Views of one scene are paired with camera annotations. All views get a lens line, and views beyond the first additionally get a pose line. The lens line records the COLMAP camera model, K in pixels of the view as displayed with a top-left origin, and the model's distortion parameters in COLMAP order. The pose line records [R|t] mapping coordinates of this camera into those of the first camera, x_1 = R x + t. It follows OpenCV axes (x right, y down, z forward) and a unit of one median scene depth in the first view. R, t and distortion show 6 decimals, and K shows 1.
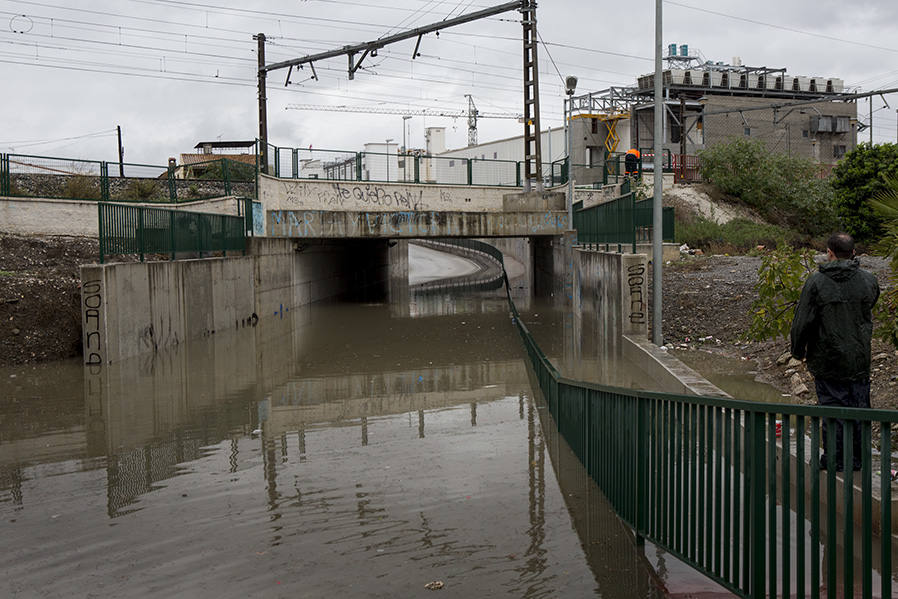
lens RADIAL K [[1057.1, 0, 449.3], [0, 1057.1, 302.8], [0, 0, 1]] dist [-0.024916, 0.000000]
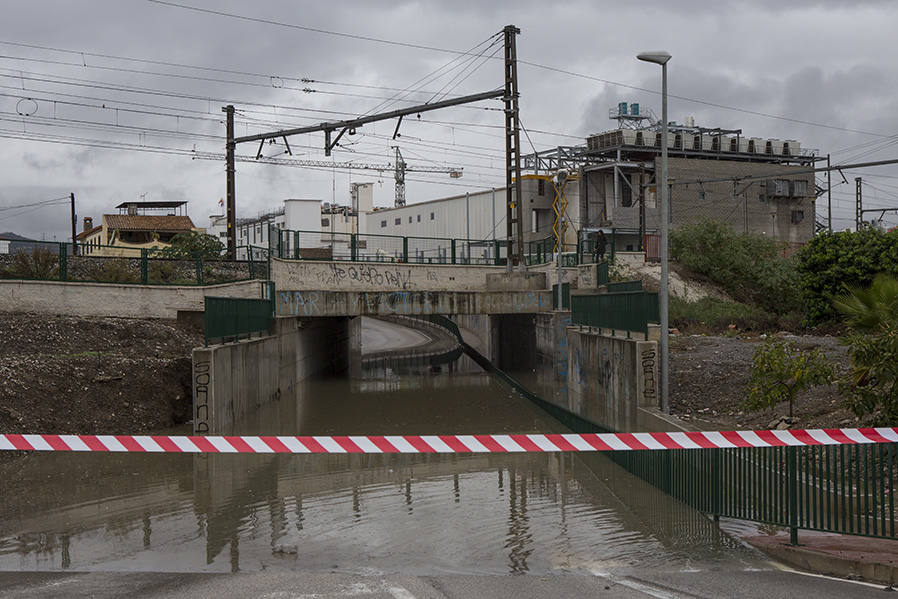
lens RADIAL K [[1196.3, 0, 448.6], [0, 1196.3, 298.7], [0, 0, 1]] dist [-0.021442, 0.000000]
pose [[0.997484, 0.006464, 0.070599, -0.061885], [-0.001949, 0.997958, -0.063847, -0.002535], [-0.070867, 0.063548, 0.995459, -0.149108]]
